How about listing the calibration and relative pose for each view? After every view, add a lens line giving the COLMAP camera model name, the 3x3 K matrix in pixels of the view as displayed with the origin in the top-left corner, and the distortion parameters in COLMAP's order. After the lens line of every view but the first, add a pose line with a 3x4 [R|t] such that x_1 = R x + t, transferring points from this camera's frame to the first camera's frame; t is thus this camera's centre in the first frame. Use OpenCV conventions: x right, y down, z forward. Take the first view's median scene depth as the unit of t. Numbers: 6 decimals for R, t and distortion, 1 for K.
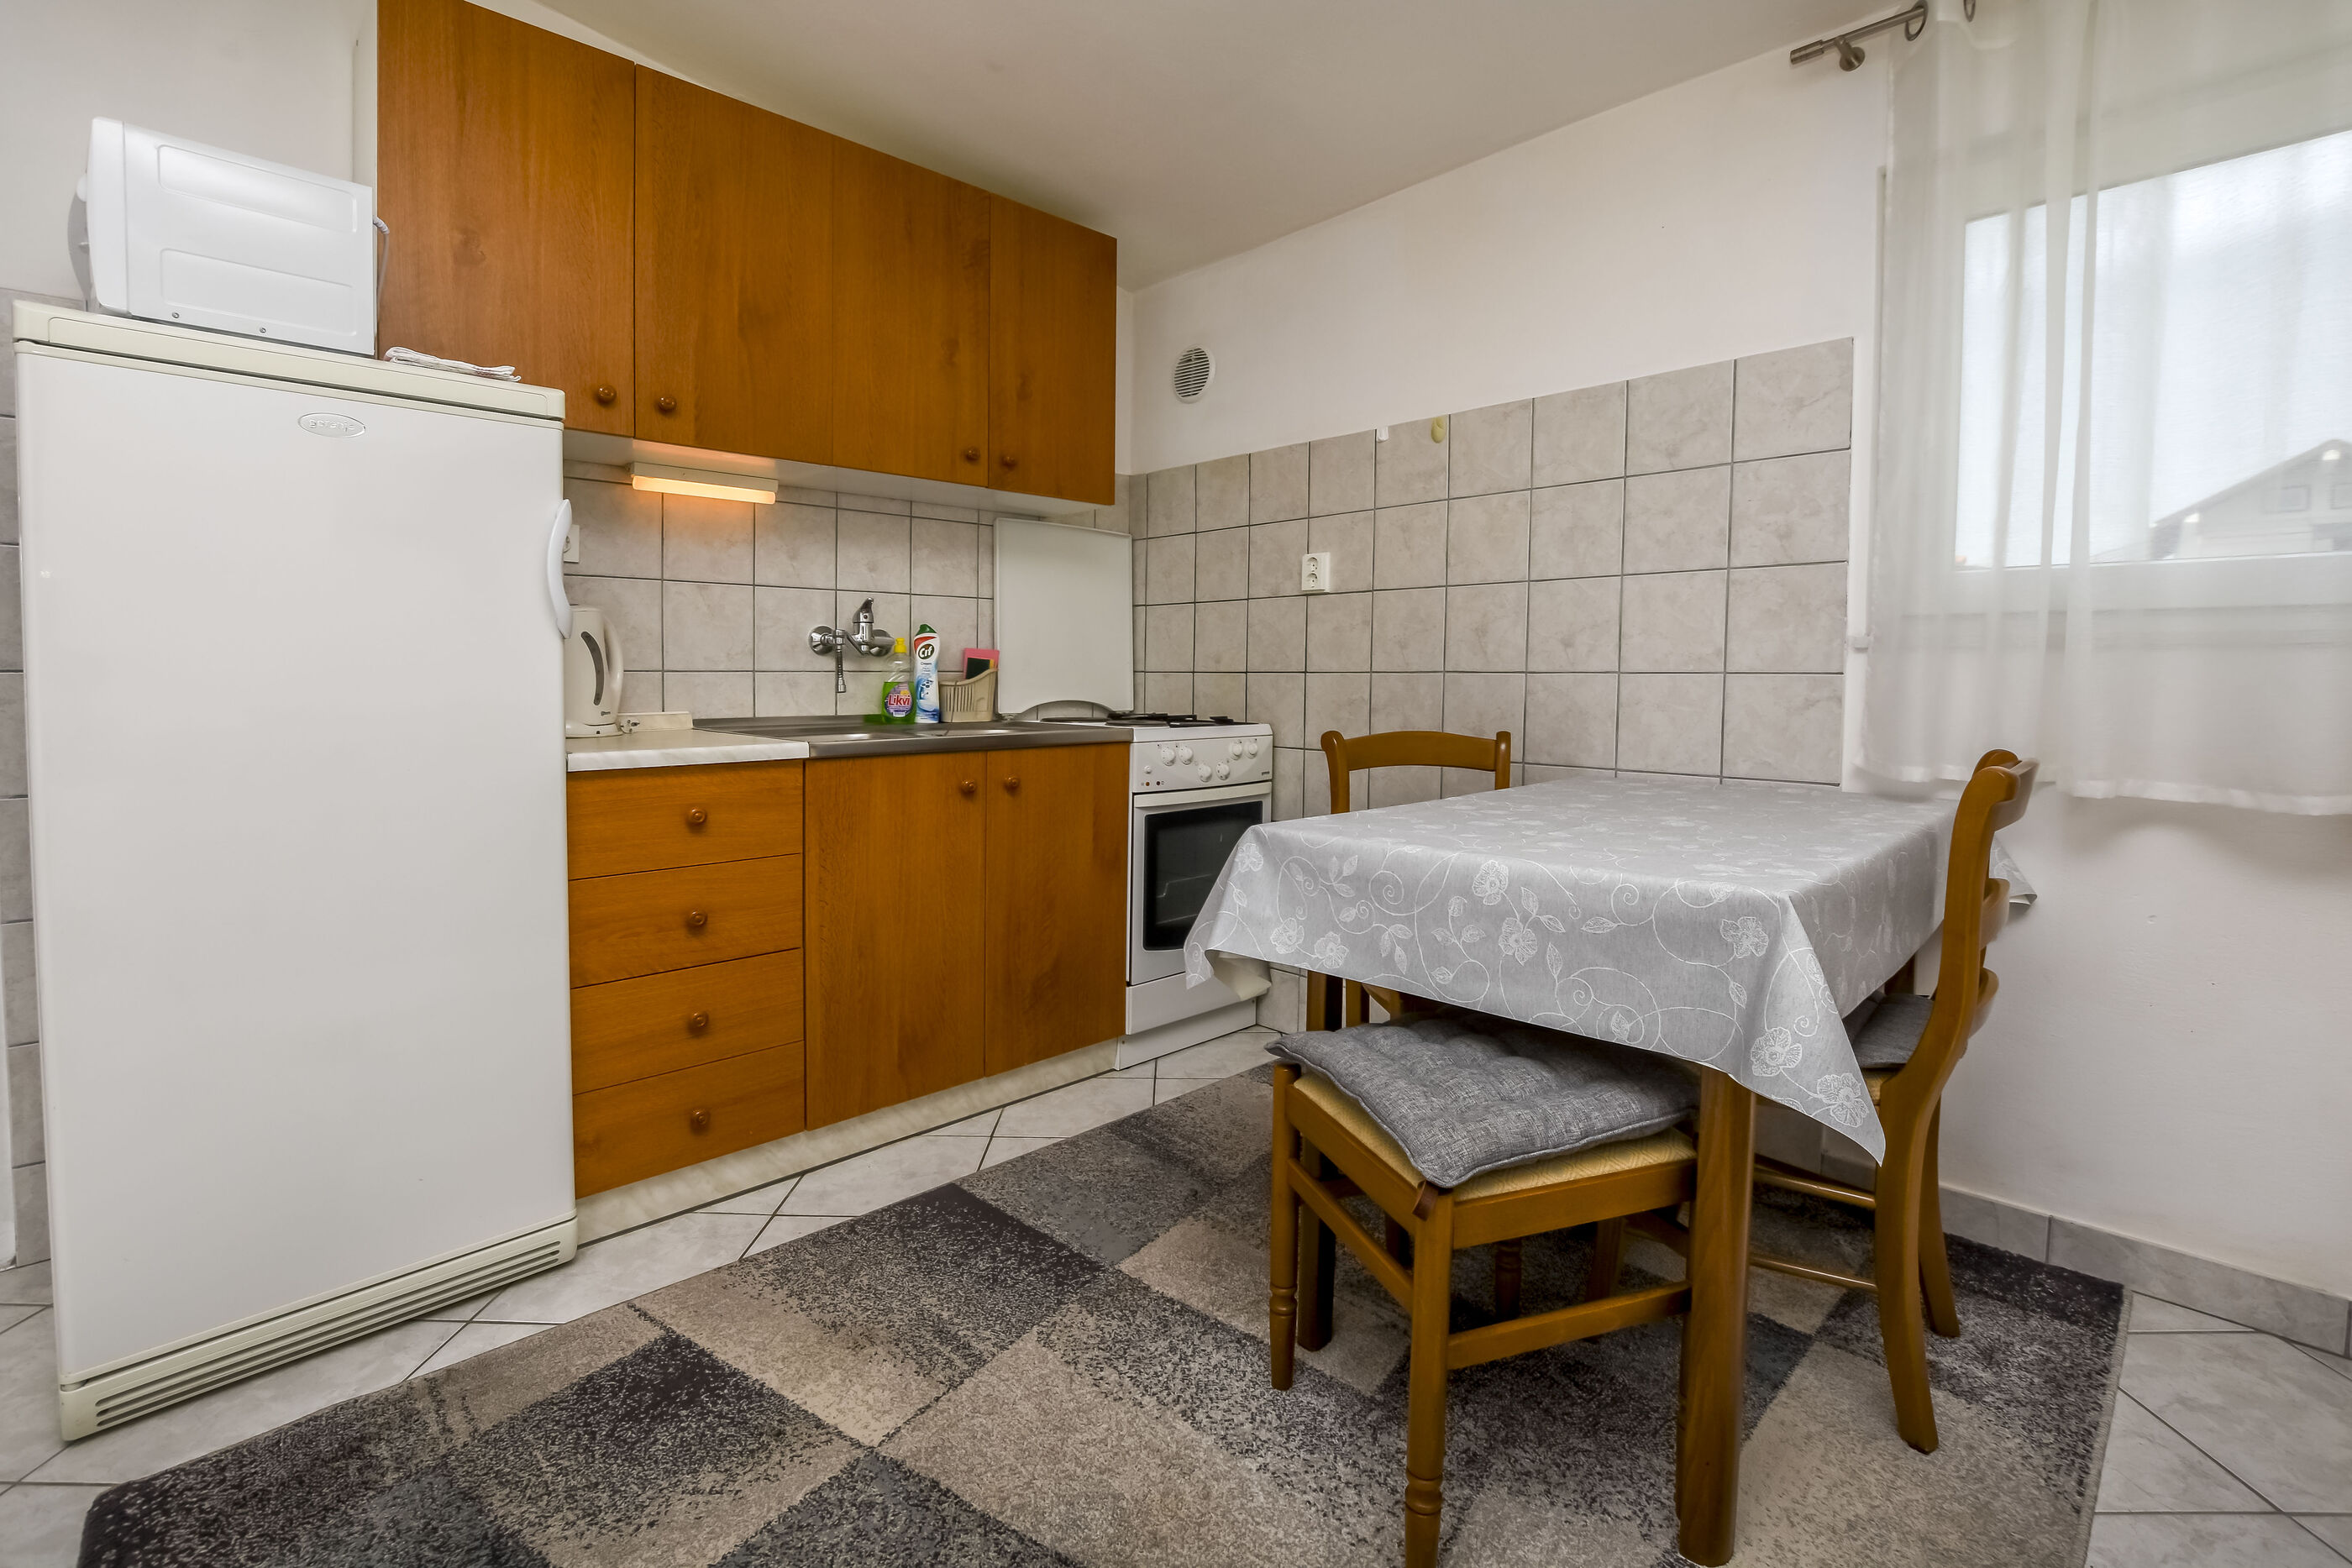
lens RADIAL K [[1099.9, 0, 1184.3], [0, 1099.9, 712.1], [0, 0, 1]] dist [-0.044722, 0.014584]
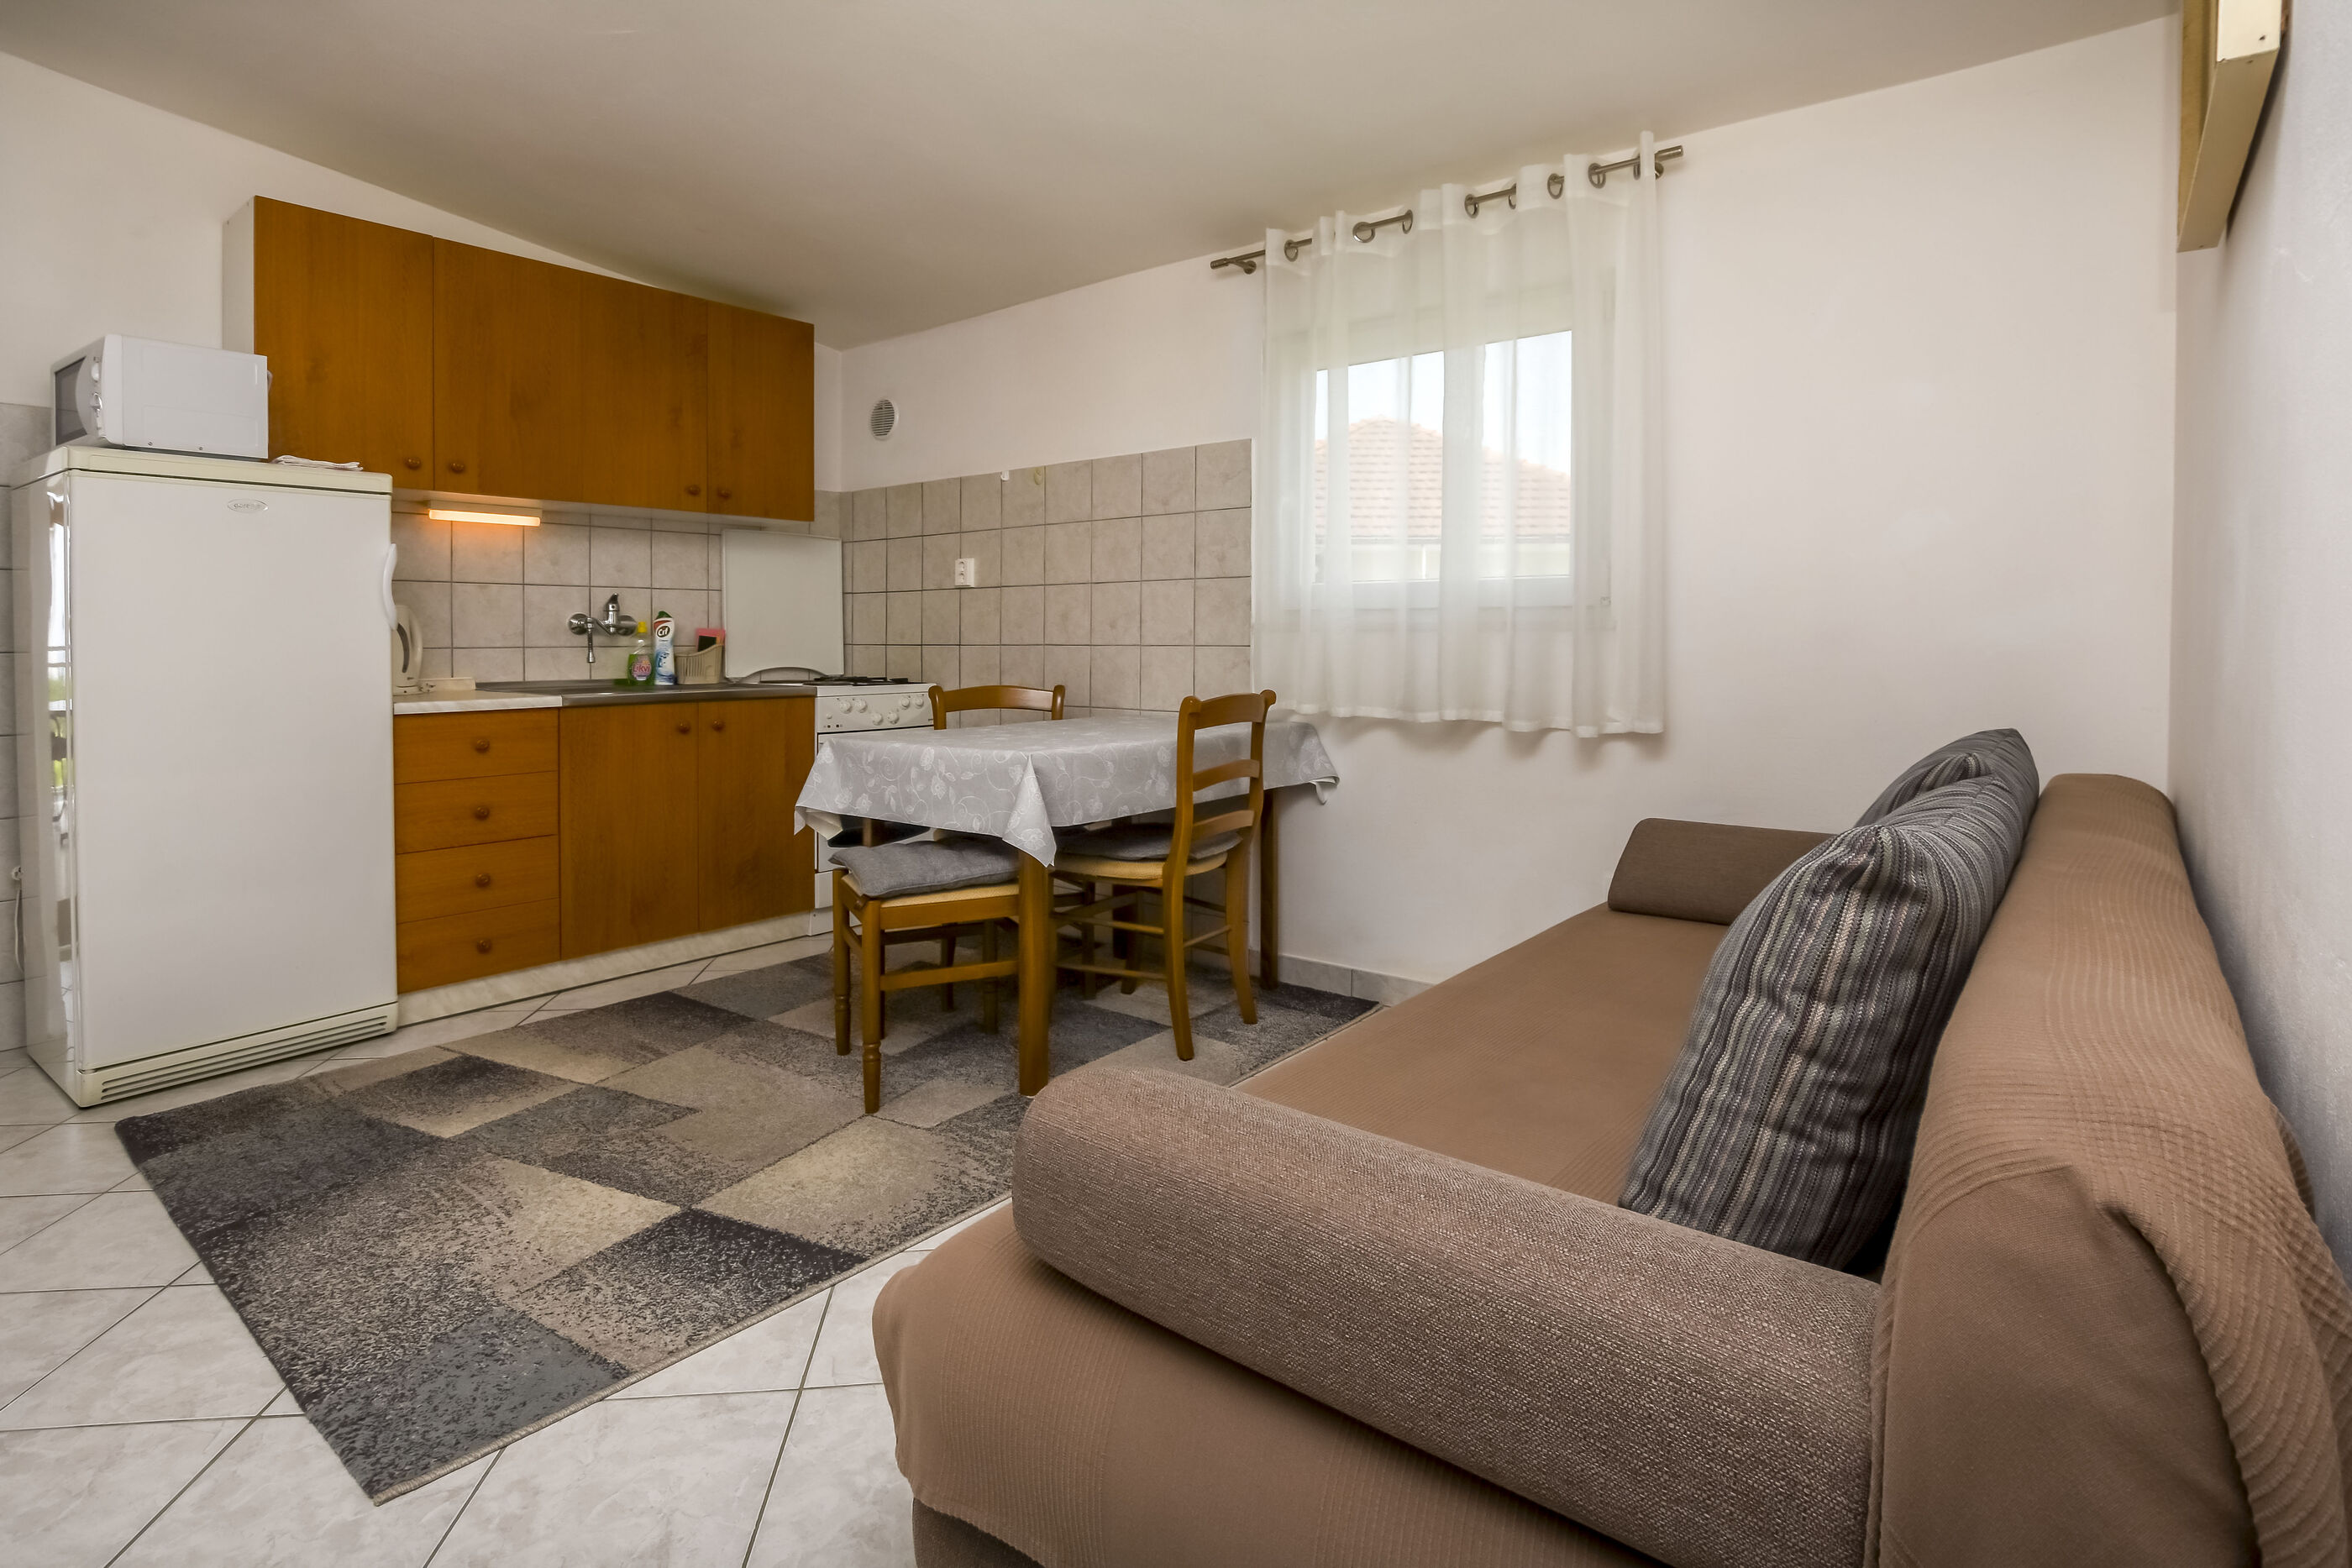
lens RADIAL K [[1182.9, 0, 1250.3], [0, 1182.9, 663.3], [0, 0, 1]] dist [-0.039092, 0.012199]
pose [[0.984808, -0.007804, 0.173473, 0.283178], [0.009986, 0.999882, -0.011707, 0.009830], [-0.173361, 0.013261, 0.984769, -0.681442]]
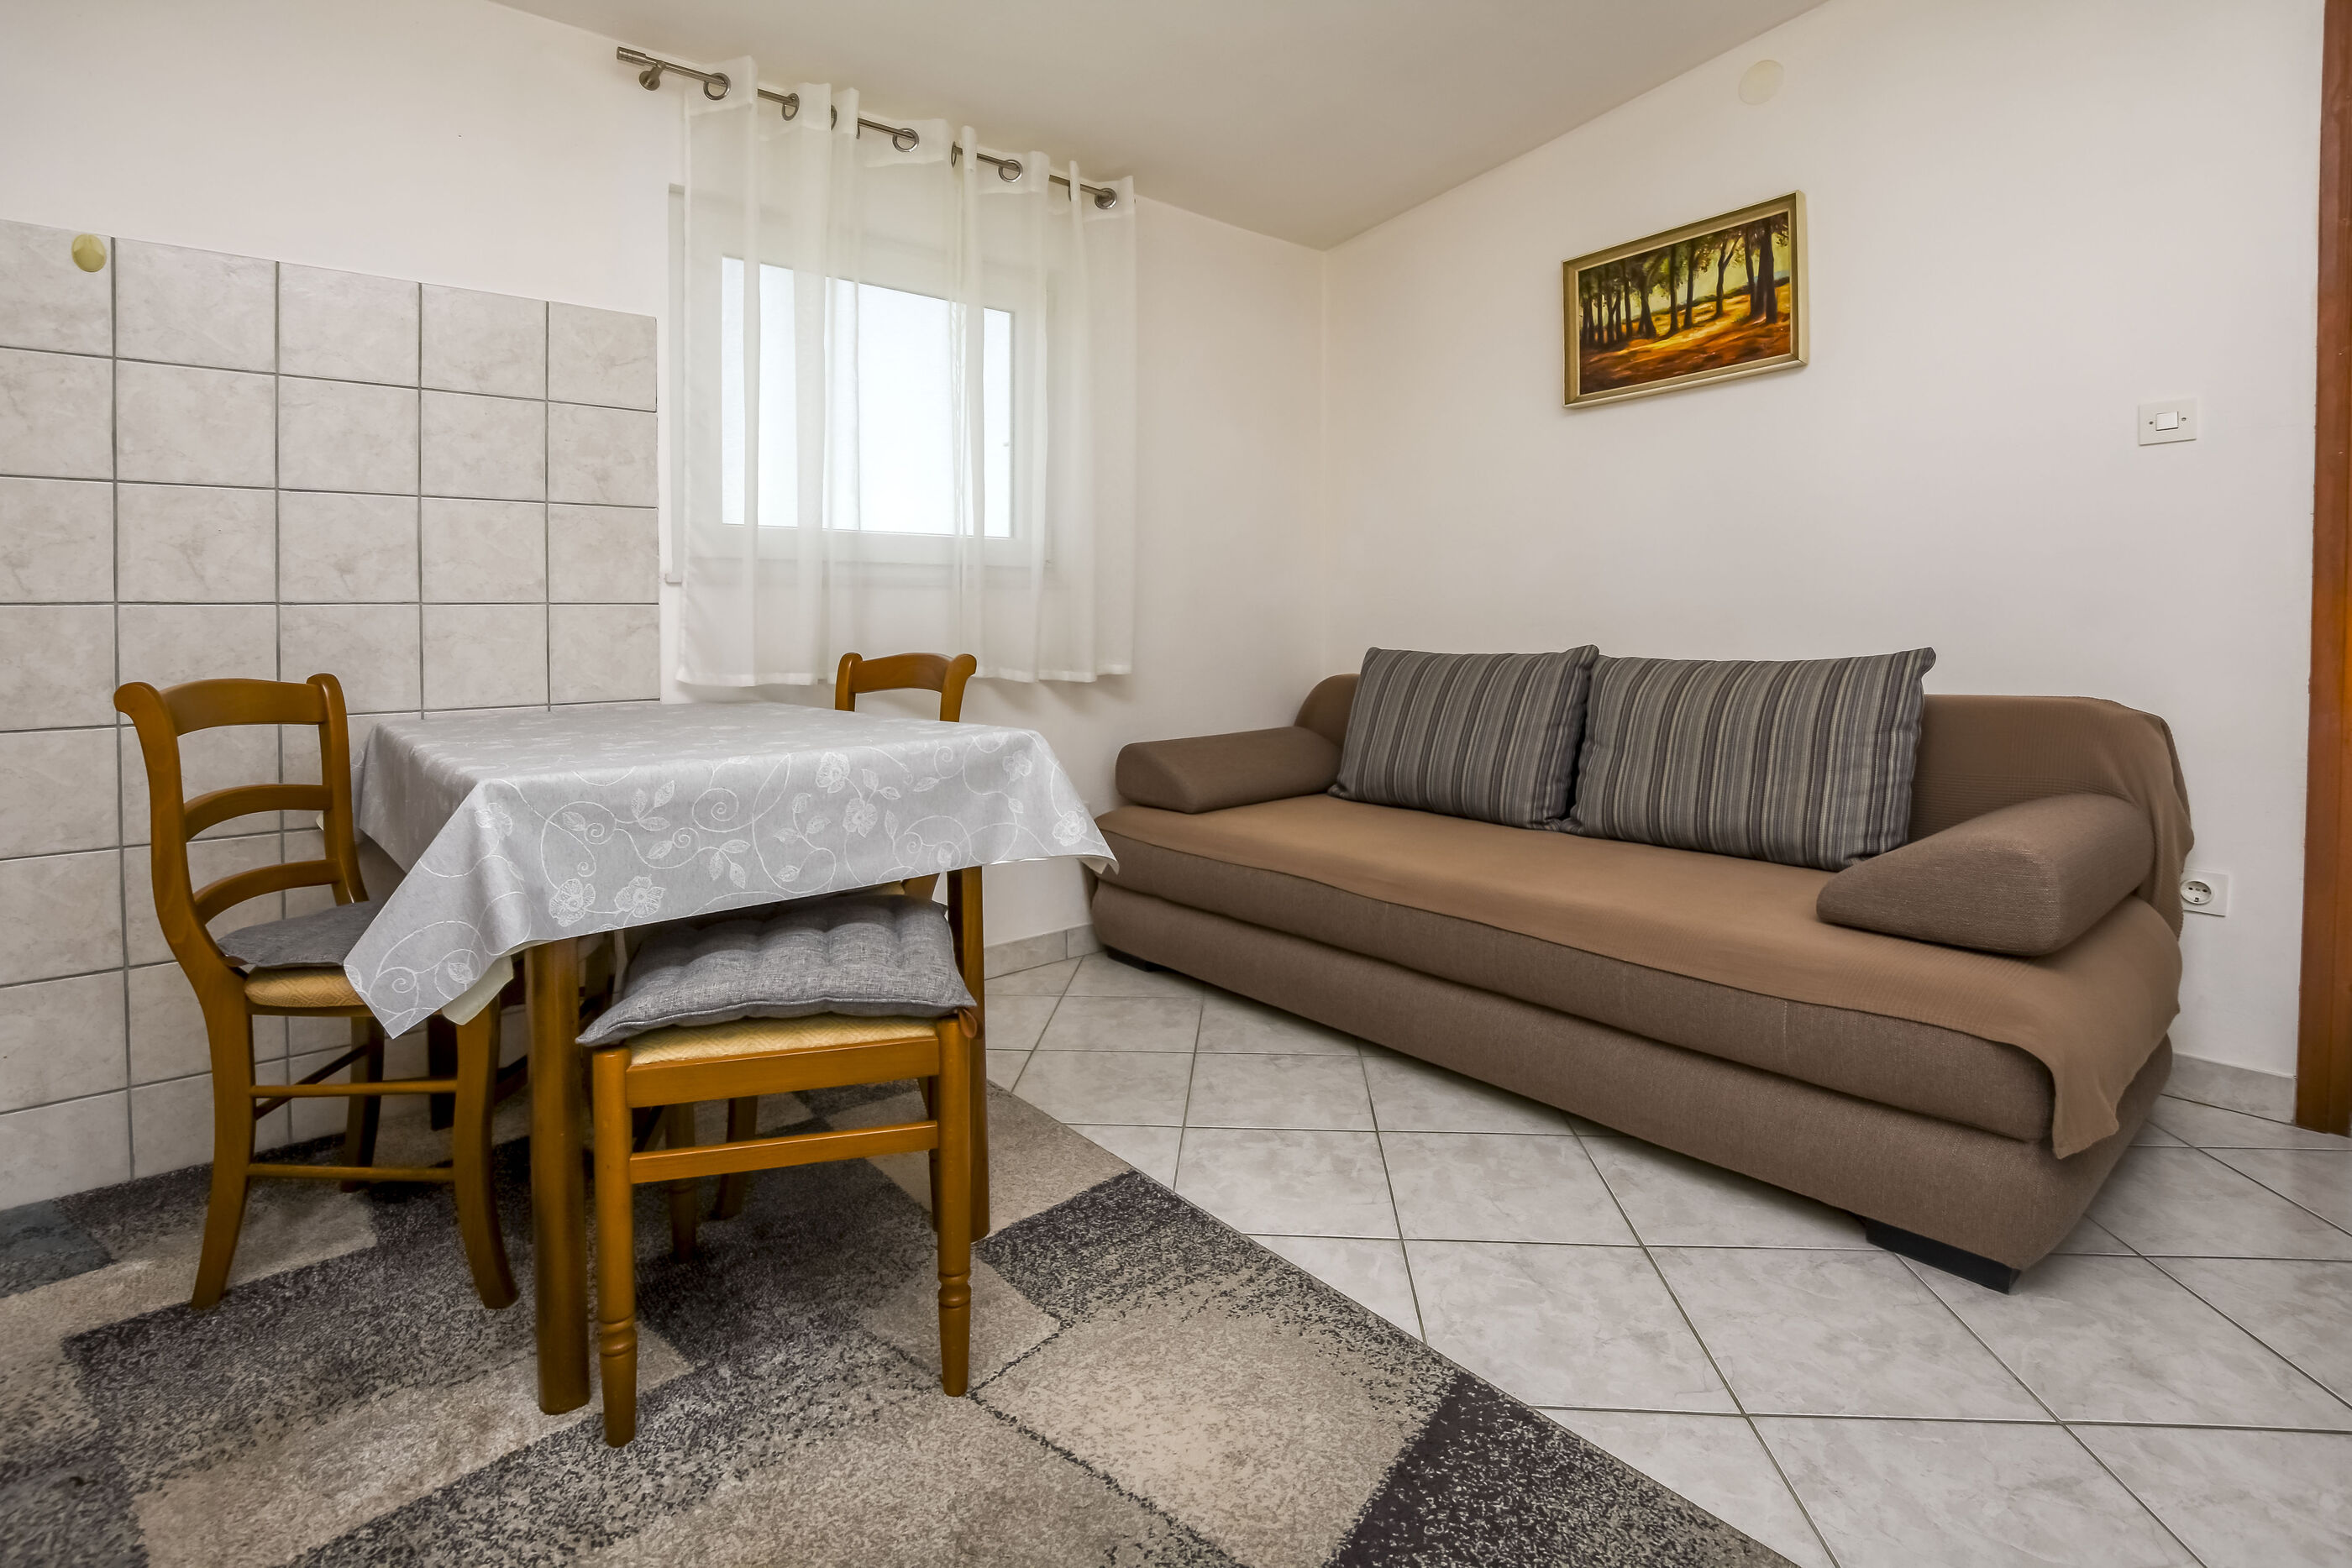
lens RADIAL K [[1045.1, 0, 1173.8], [0, 1045.1, 654.5], [0, 0, 1]] dist [-0.023216, -0.000217]
pose [[0.084905, -0.031566, 0.995889, -0.432325], [0.049397, 0.998402, 0.027434, 0.014577], [-0.995164, 0.046865, 0.086329, 0.329568]]
